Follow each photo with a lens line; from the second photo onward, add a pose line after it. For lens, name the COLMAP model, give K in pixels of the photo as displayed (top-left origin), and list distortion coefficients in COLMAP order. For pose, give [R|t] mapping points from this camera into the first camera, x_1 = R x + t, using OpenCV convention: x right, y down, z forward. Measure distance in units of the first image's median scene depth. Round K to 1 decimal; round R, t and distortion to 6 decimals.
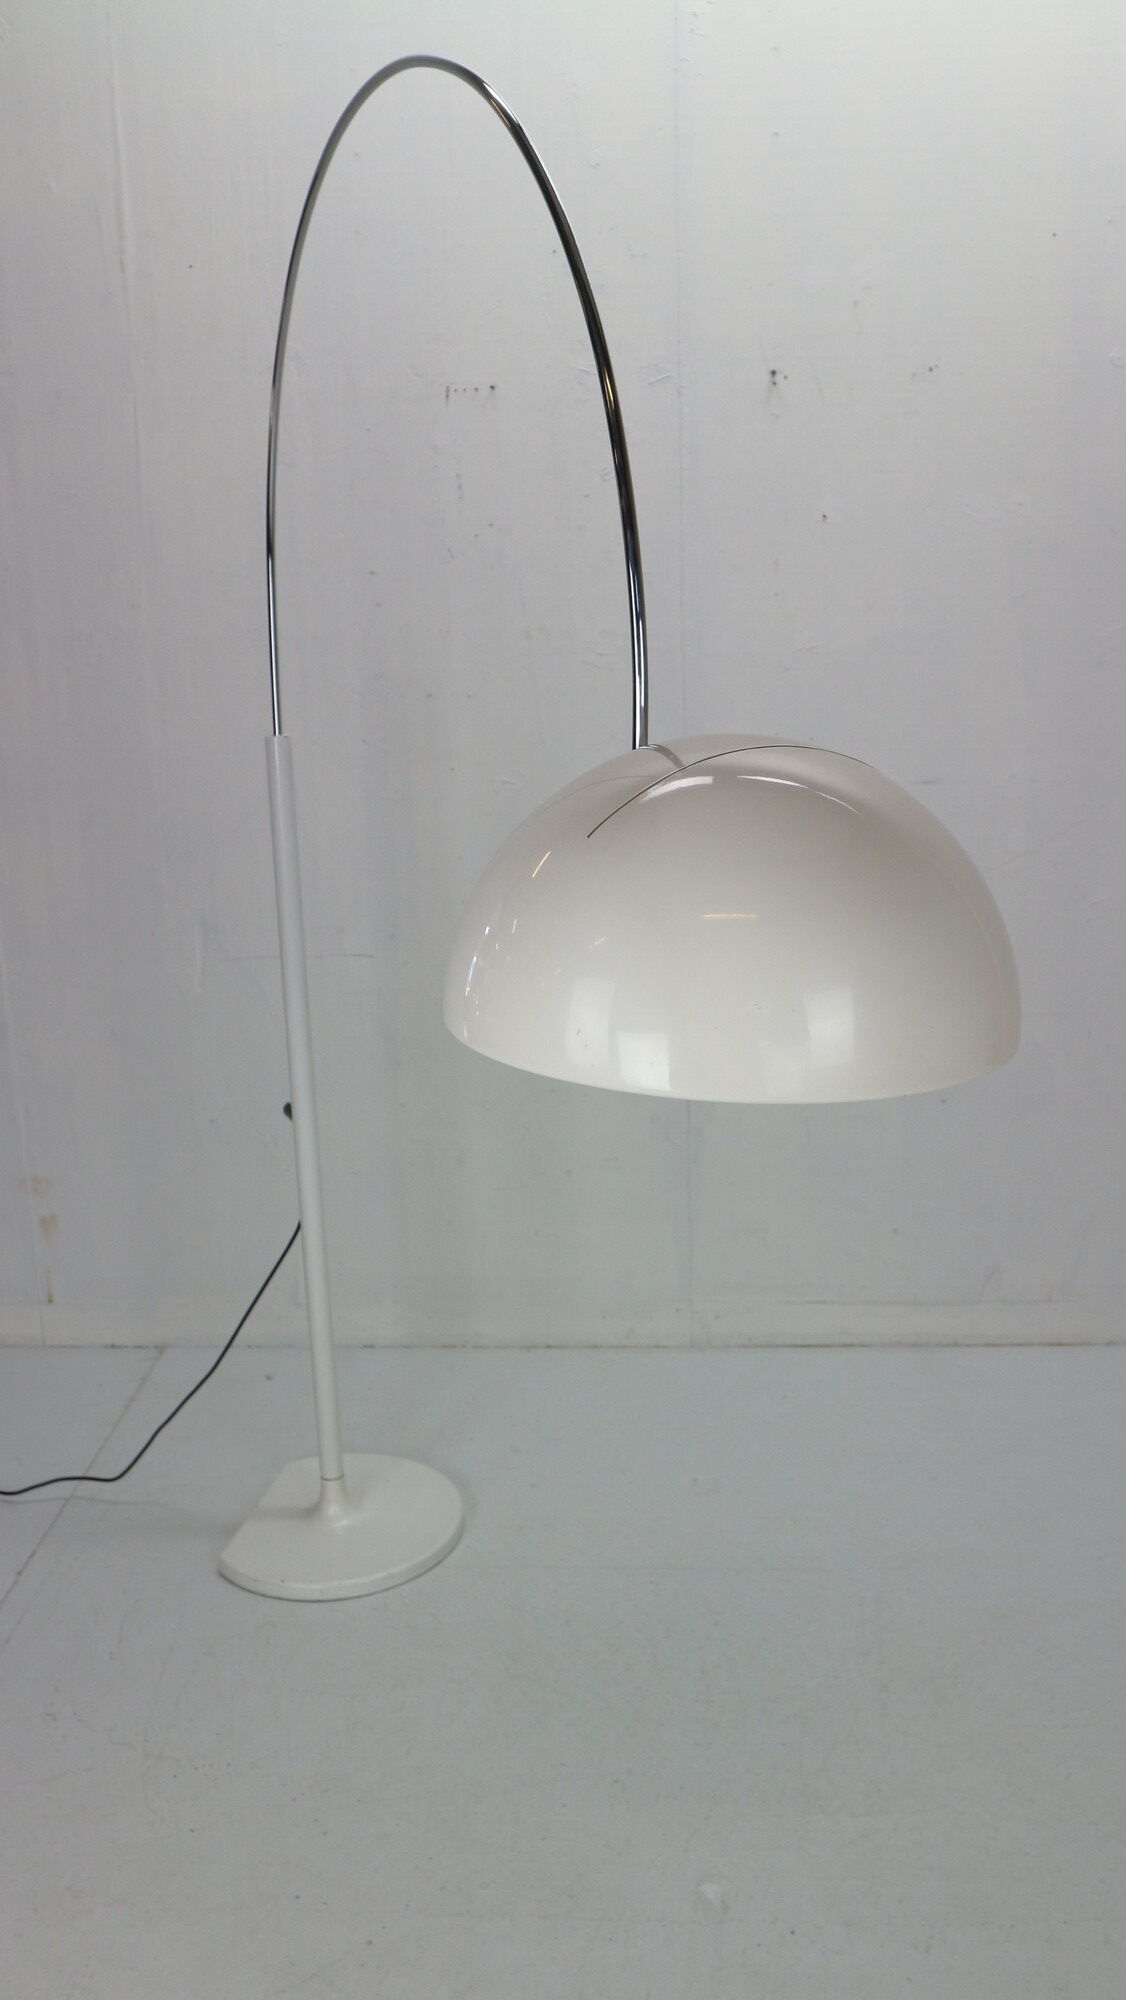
lens RADIAL K [[1823.2, 0, 558.7], [0, 1823.2, 992.5], [0, 0, 1]] dist [-0.063103, 0.131804]
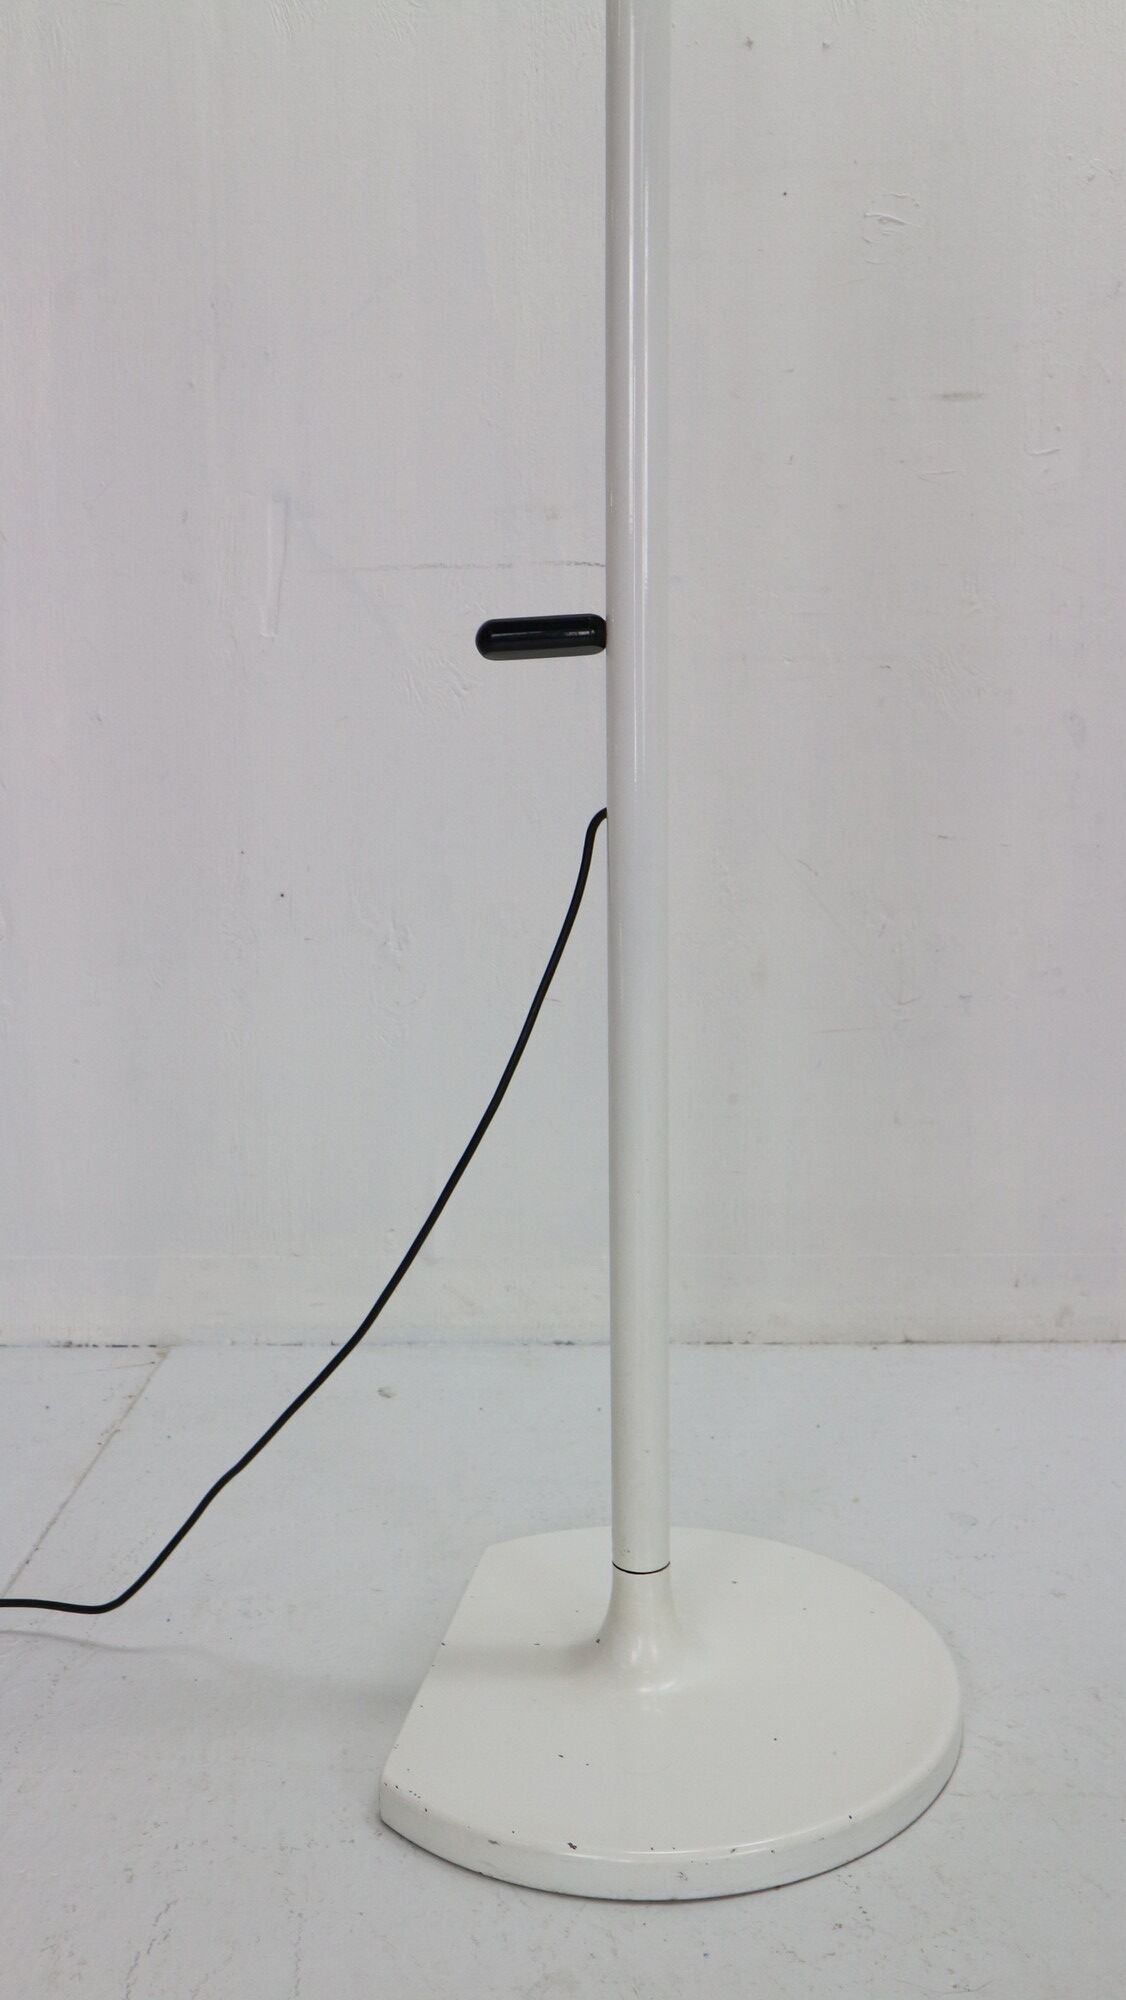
lens RADIAL K [[1823.2, 0, 558.7], [0, 1823.2, 992.5], [0, 0, 1]] dist [-0.063103, 0.131804]
pose [[0.998619, 0.014682, 0.050440, -0.153315], [-0.010223, 0.996109, -0.087535, 0.160179], [-0.051529, 0.086898, 0.994884, 0.536993]]
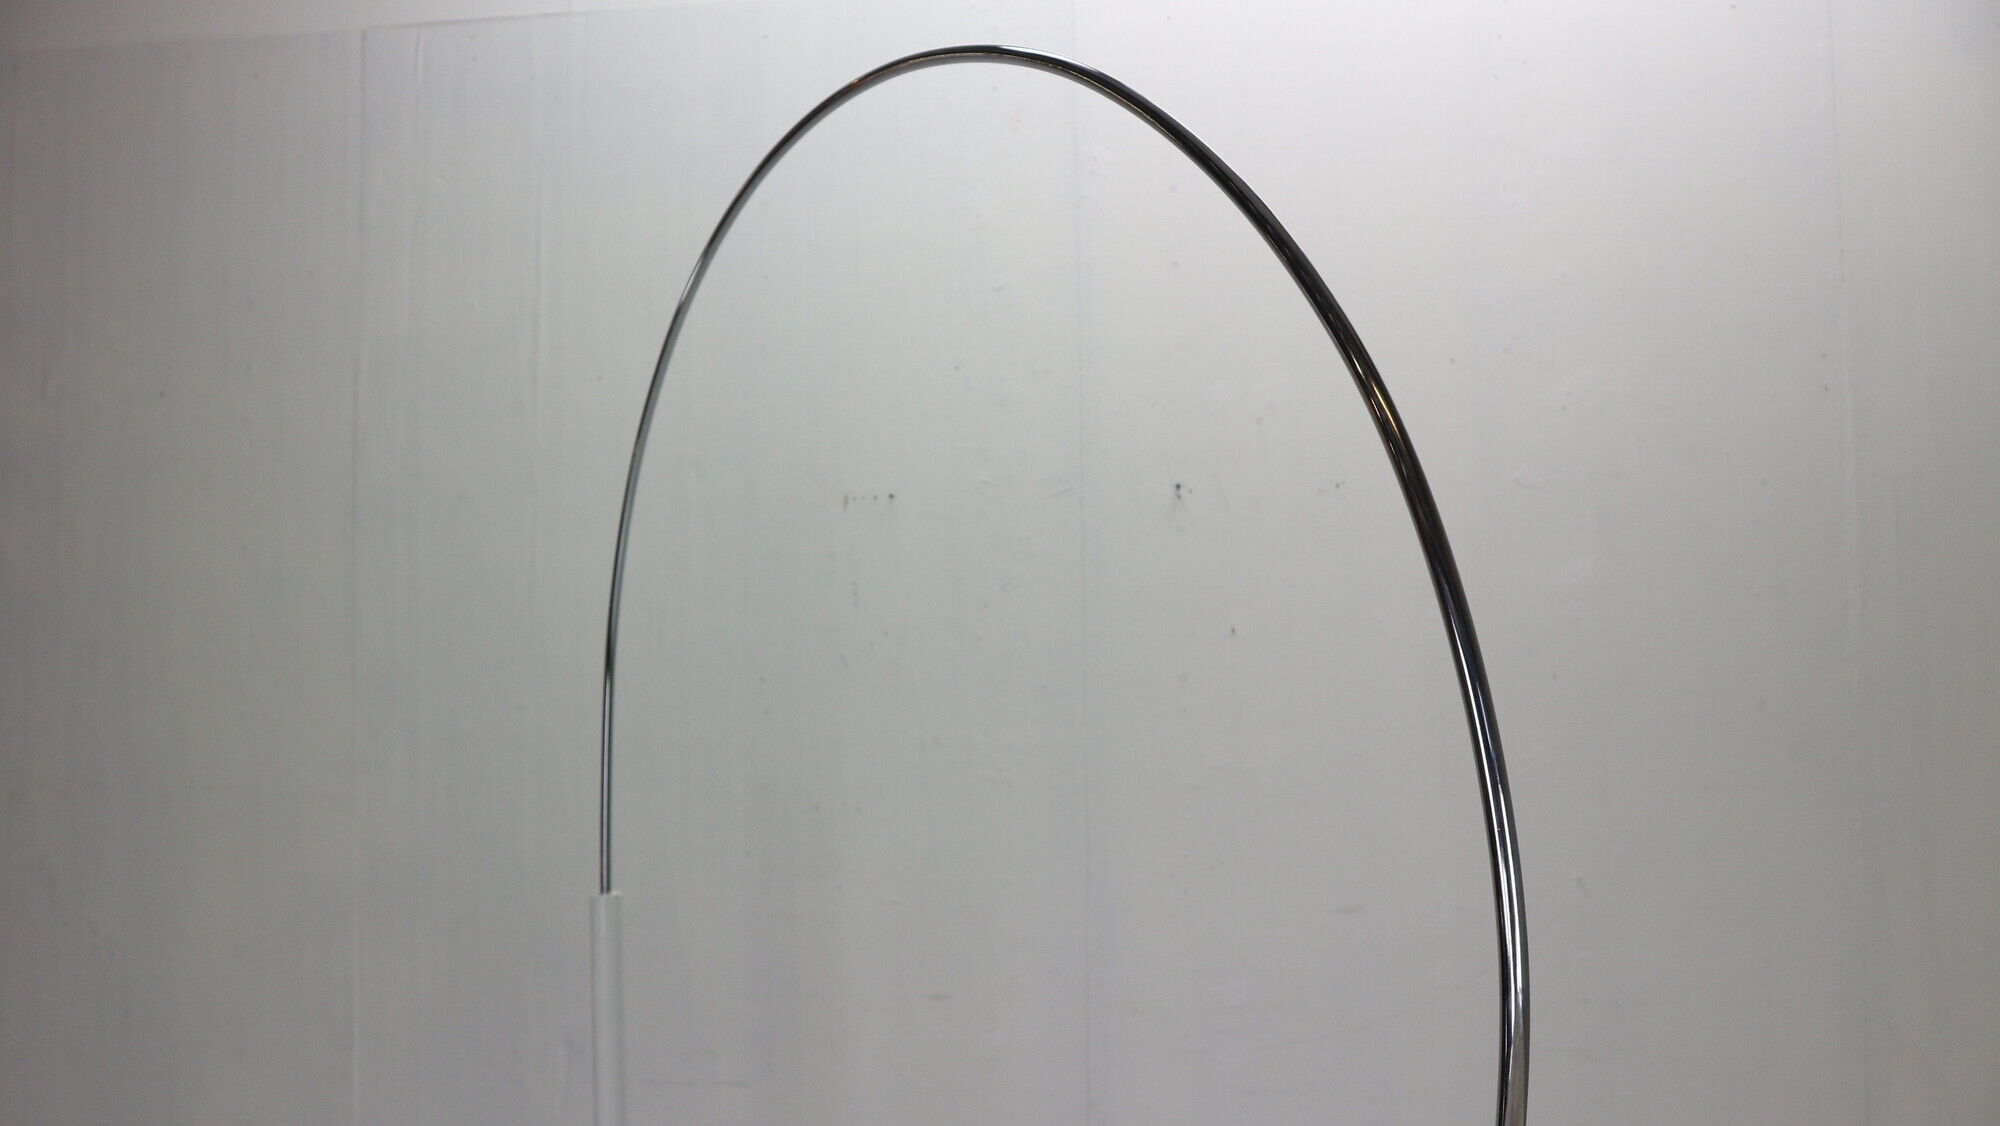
lens RADIAL K [[1354.8, 0, 969.1], [0, 1354.8, 560.5], [0, 0, 1]] dist [-0.119282, 0.081166]
pose [[0.999813, 0.016870, -0.009444, 0.013116], [-0.018818, 0.961169, -0.275319, -0.099782], [0.004433, 0.275446, 0.961306, 0.306627]]
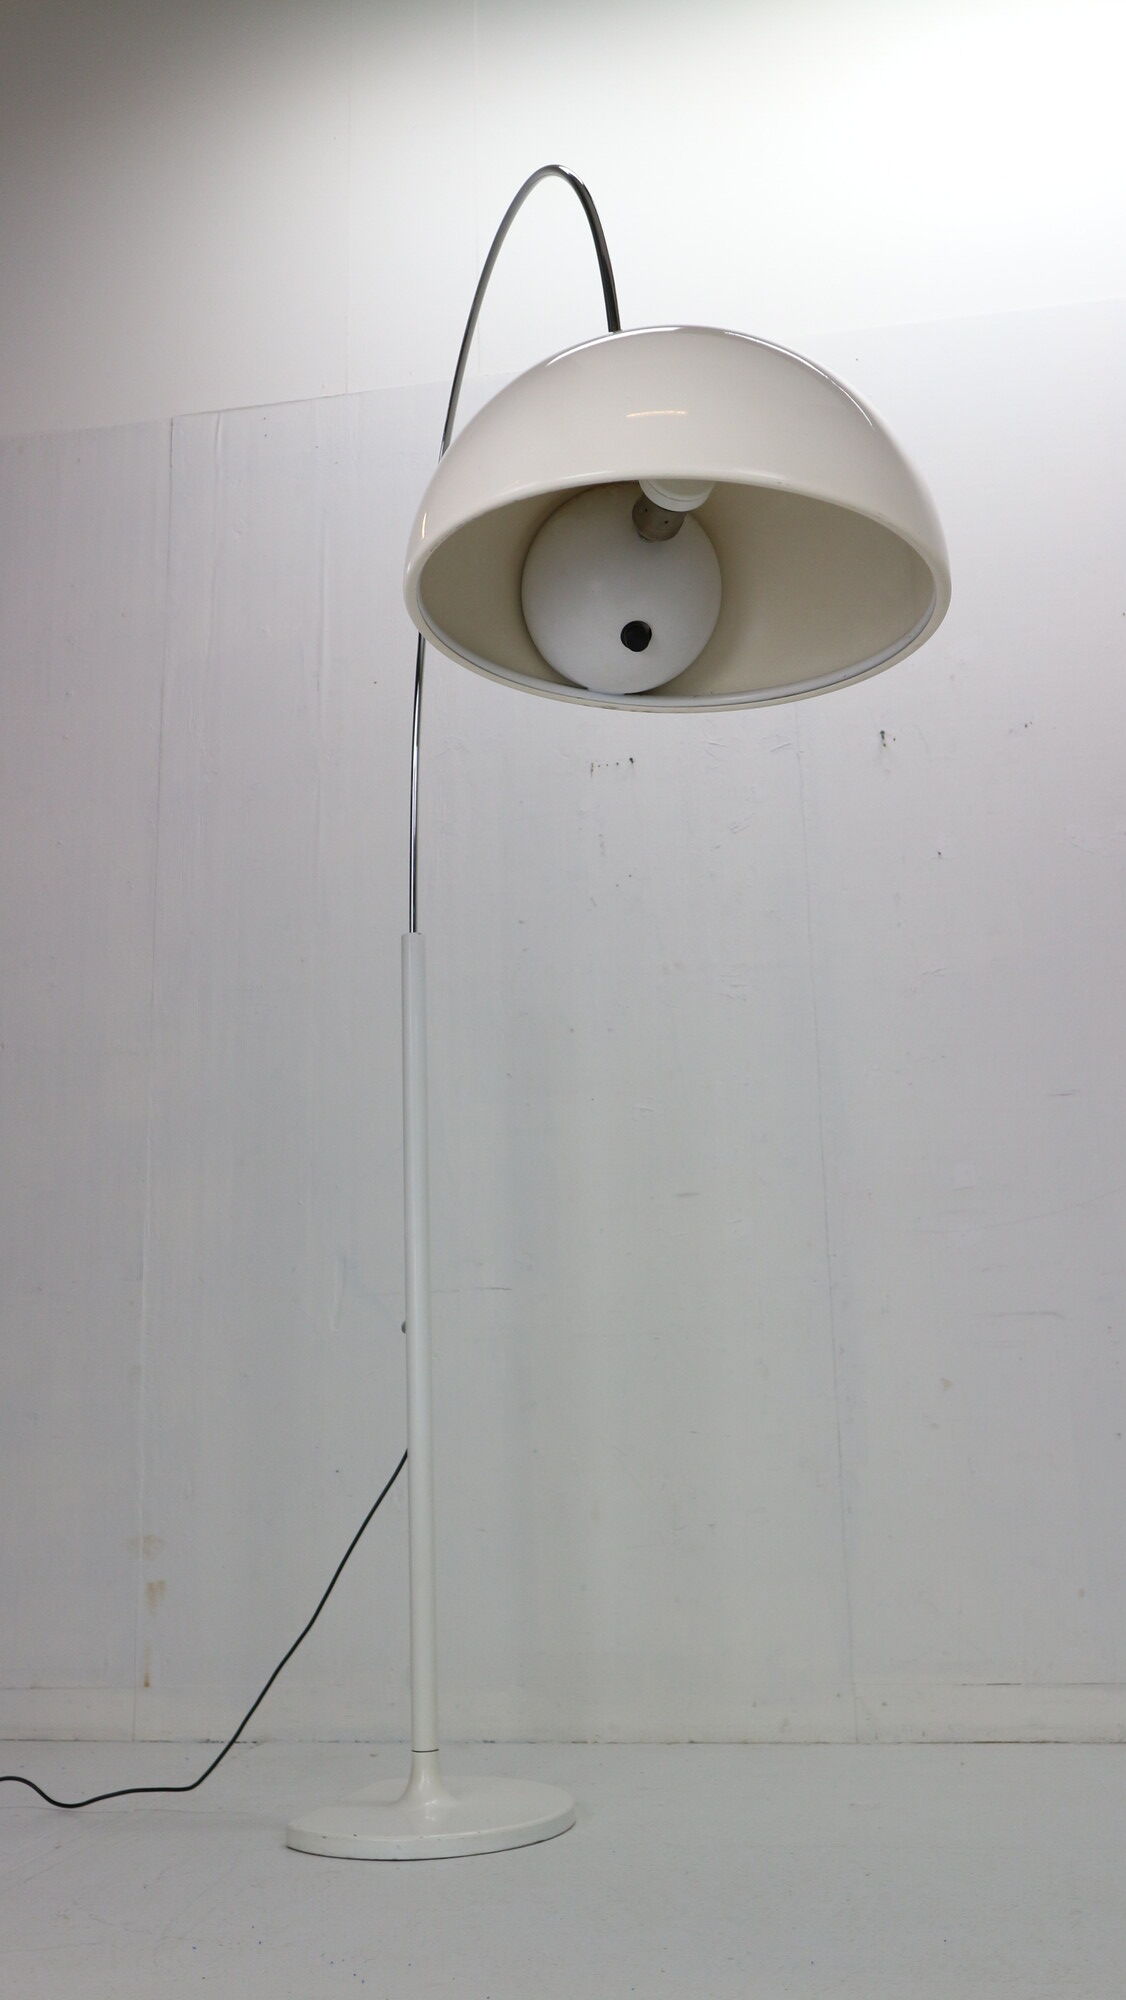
lens RADIAL K [[1823.2, 0, 558.7], [0, 1823.2, 992.5], [0, 0, 1]] dist [-0.063103, 0.131804]
pose [[0.993619, -0.023032, -0.110414, 0.040010], [-0.030389, 0.888058, -0.458725, 0.313471], [0.108620, 0.459153, 0.881692, 0.066855]]
